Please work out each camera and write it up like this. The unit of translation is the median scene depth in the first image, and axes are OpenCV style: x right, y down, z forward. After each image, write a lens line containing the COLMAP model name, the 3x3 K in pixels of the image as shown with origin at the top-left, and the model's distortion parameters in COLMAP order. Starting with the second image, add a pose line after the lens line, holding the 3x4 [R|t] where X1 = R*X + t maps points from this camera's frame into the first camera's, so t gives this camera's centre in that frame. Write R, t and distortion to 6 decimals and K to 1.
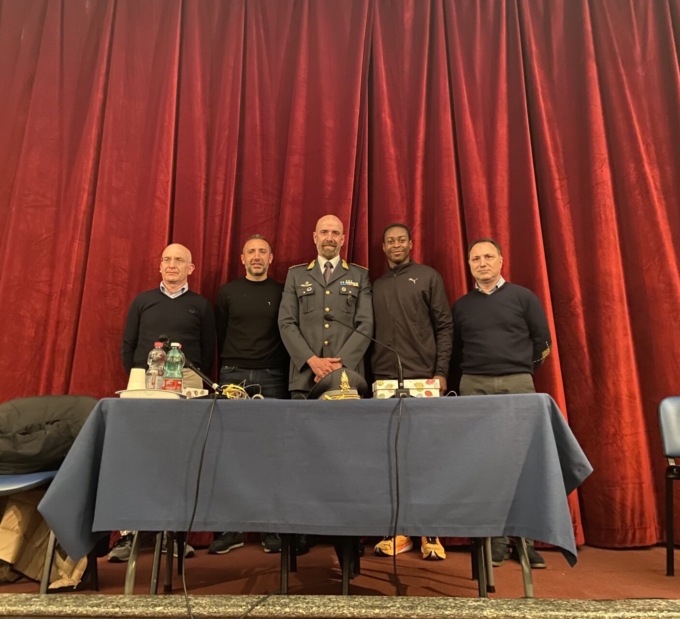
lens RADIAL K [[634.7, 0, 329.6], [0, 634.7, 297.5], [0, 0, 1]] dist [0.068734, 0.000000]
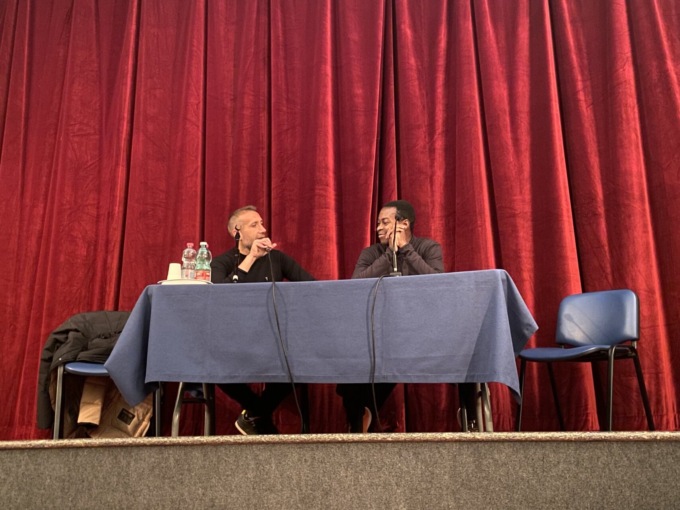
lens RADIAL K [[771.6, 0, 334.3], [0, 771.6, 243.2], [0, 0, 1]] dist [0.085134, 0.000000]
pose [[0.994059, -0.037540, -0.102164, 0.098185], [0.039470, 0.999077, 0.016932, 0.035911], [0.101434, -0.020864, 0.994623, -0.277433]]
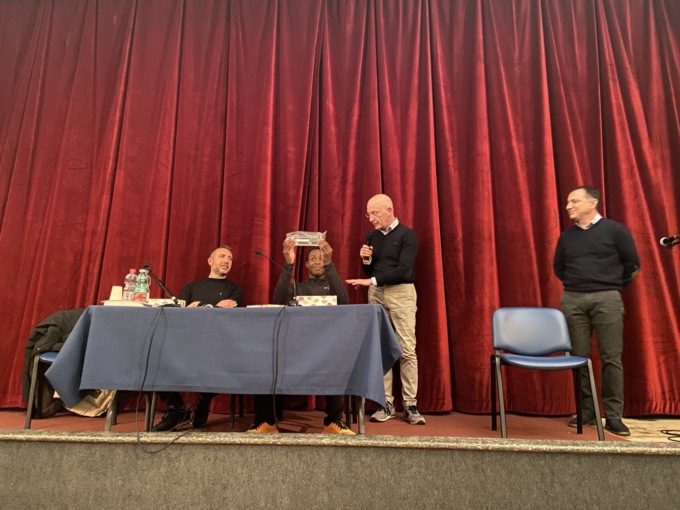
lens RADIAL K [[508.7, 0, 335.6], [0, 508.7, 248.2], [0, 0, 1]] dist [0.095647, -0.041832]
pose [[0.999609, 0.006417, -0.027198, 0.151943], [-0.005419, 0.999315, 0.036599, -0.016046], [0.027415, -0.036437, 0.998960, -0.123795]]
